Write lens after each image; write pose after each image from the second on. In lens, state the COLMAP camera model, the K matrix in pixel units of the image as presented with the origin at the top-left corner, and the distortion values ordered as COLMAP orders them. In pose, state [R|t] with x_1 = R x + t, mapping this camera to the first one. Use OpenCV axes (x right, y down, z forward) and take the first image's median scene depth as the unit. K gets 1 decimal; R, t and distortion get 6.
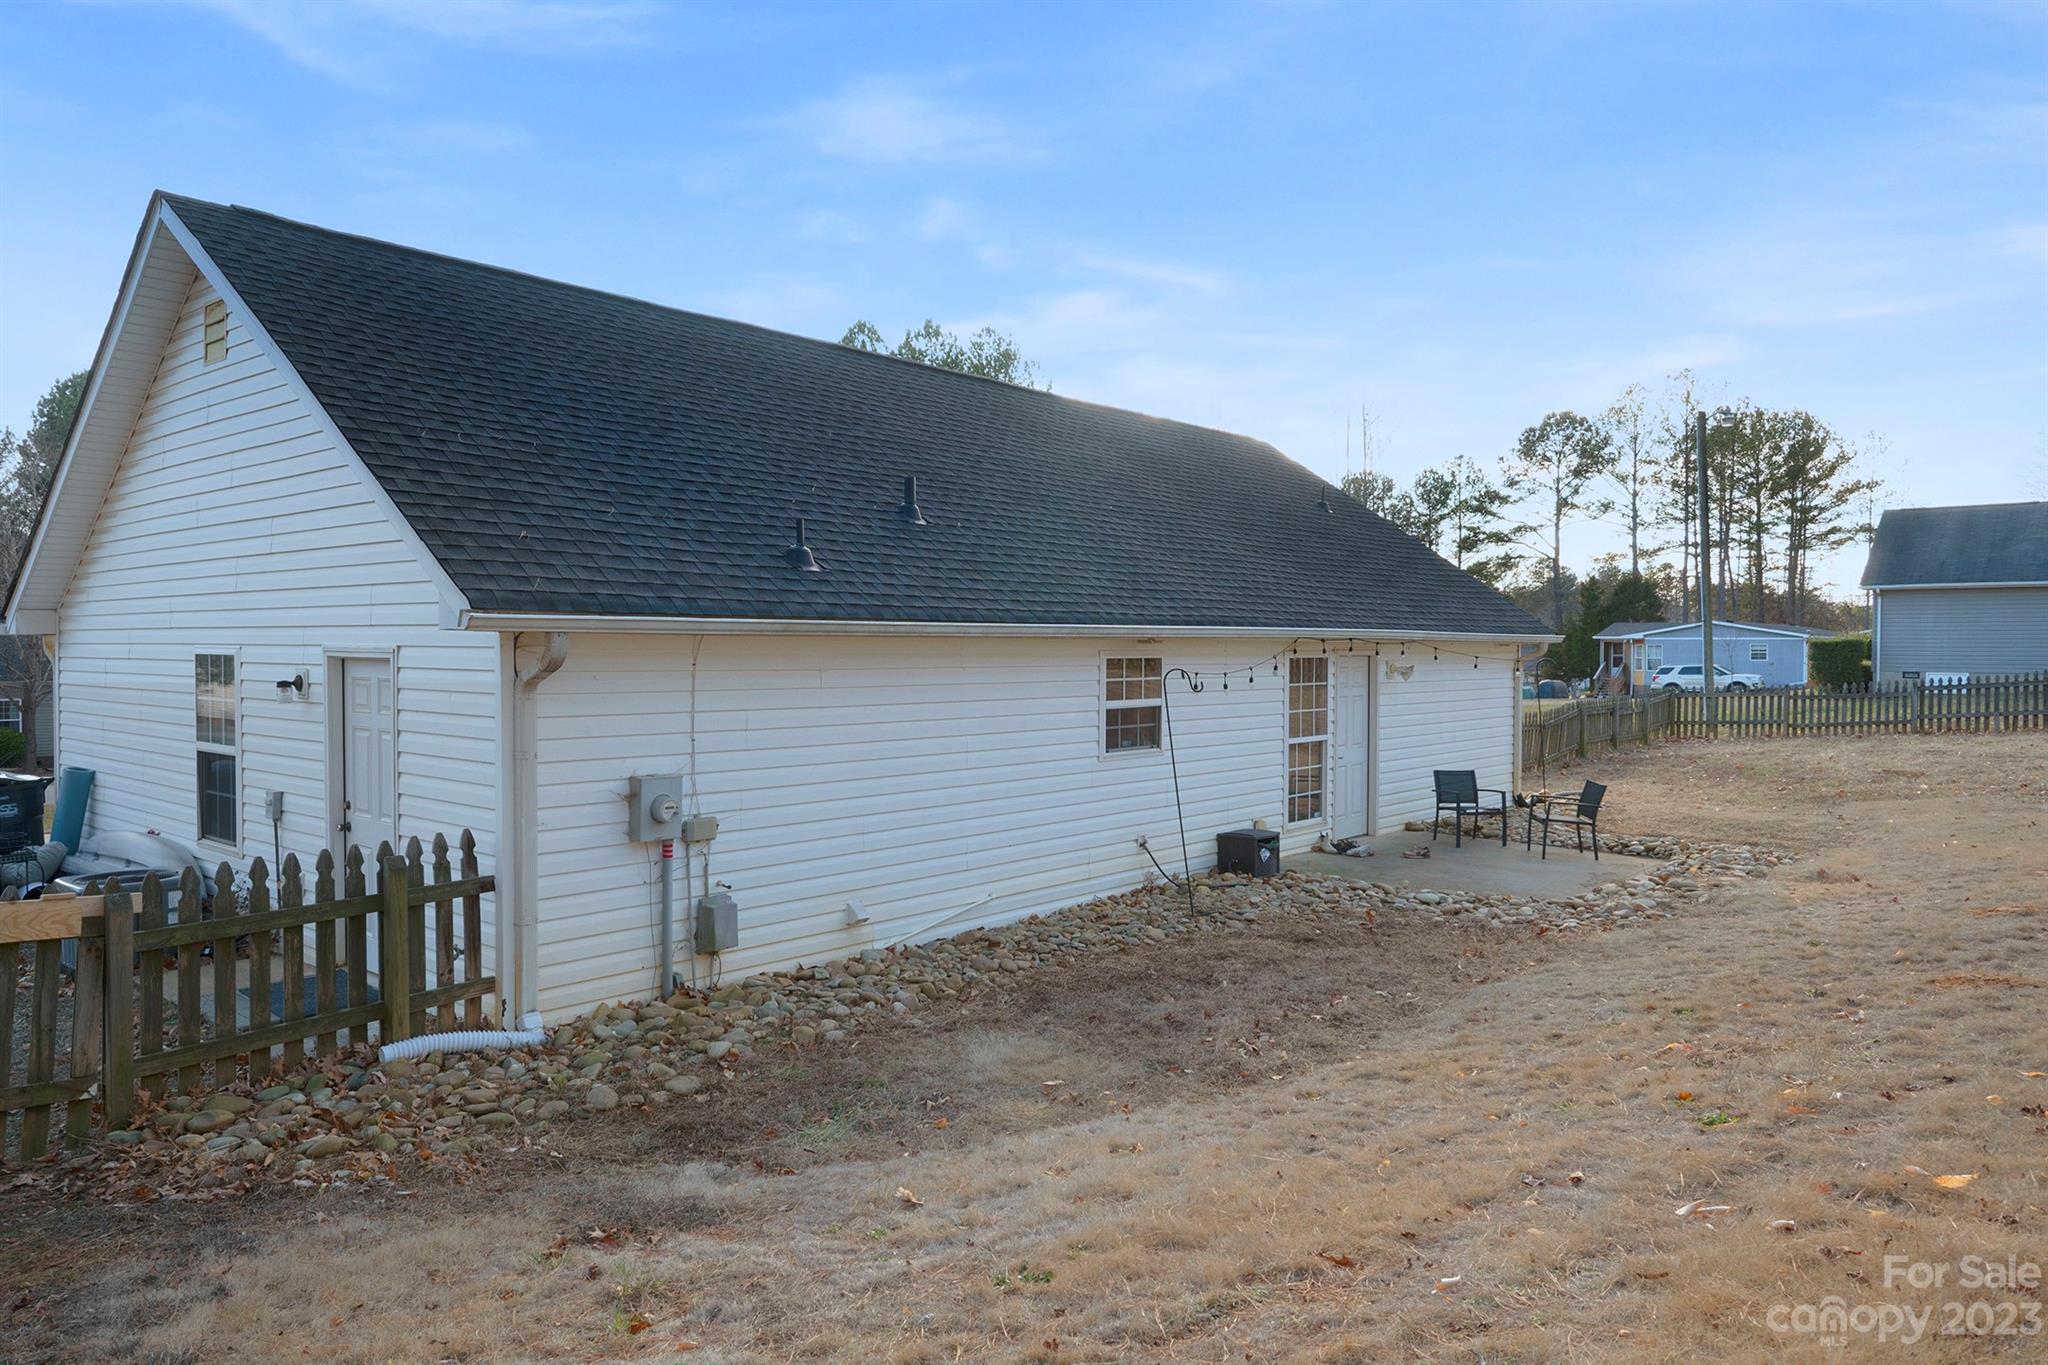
lens RADIAL K [[1384.5, 0, 1024.0], [0, 1384.5, 682.5], [0, 0, 1]] dist [-0.001880, -0.000566]
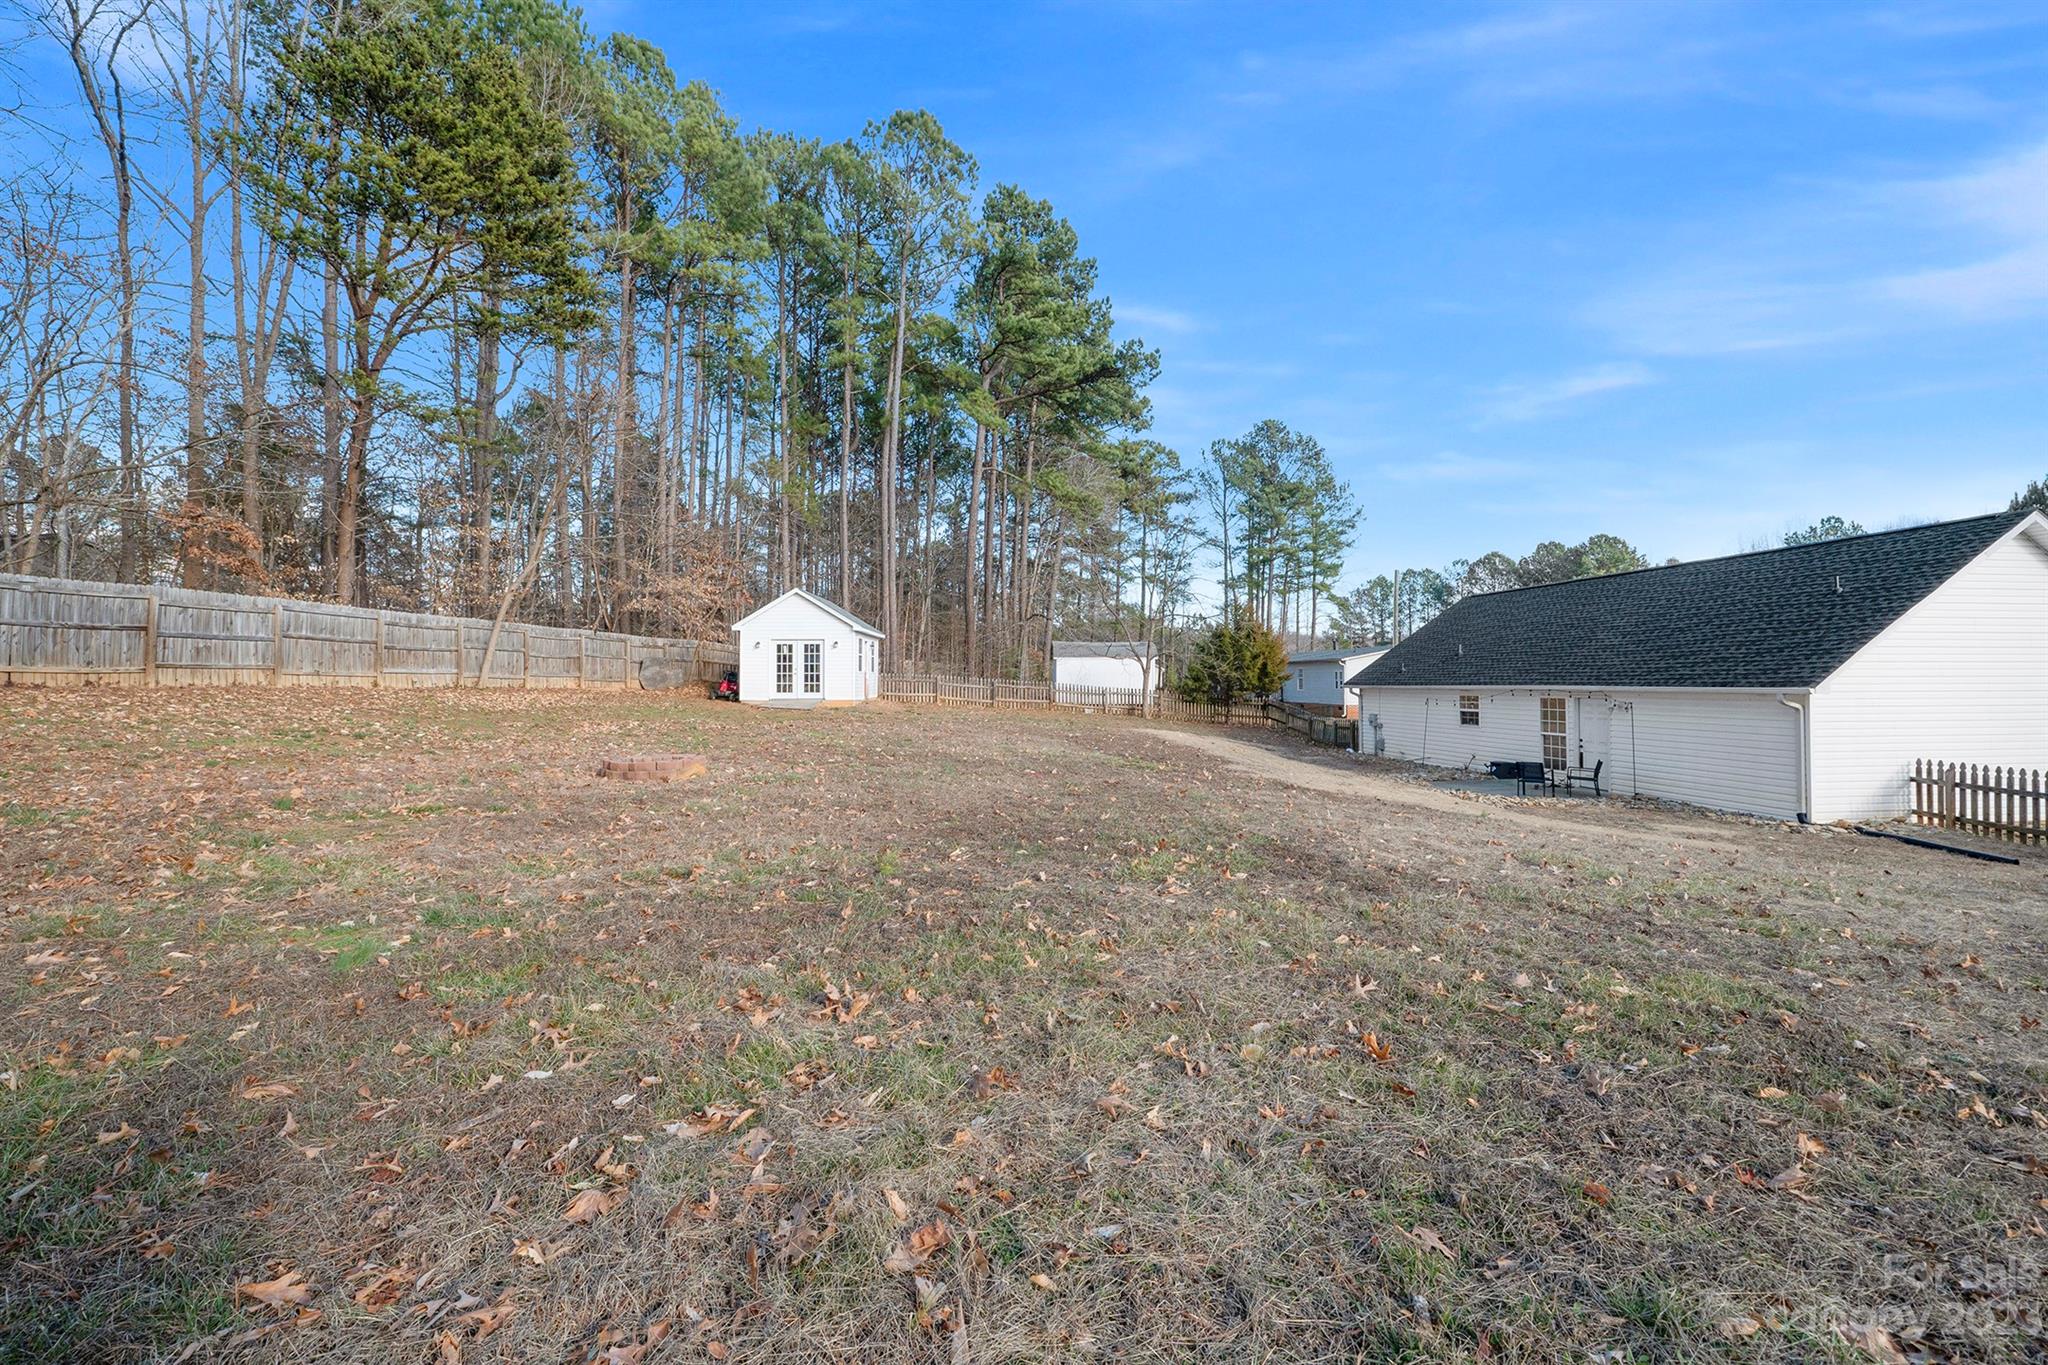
lens RADIAL K [[839.8, 0, 1024.0], [0, 839.8, 682.5], [0, 0, 1]] dist [-0.000134, 0.000029]
pose [[-0.683083, 0.003877, -0.730330, 2.100375], [-0.009564, 0.999853, 0.014253, -0.063840], [0.730278, 0.016721, -0.682946, 1.513733]]
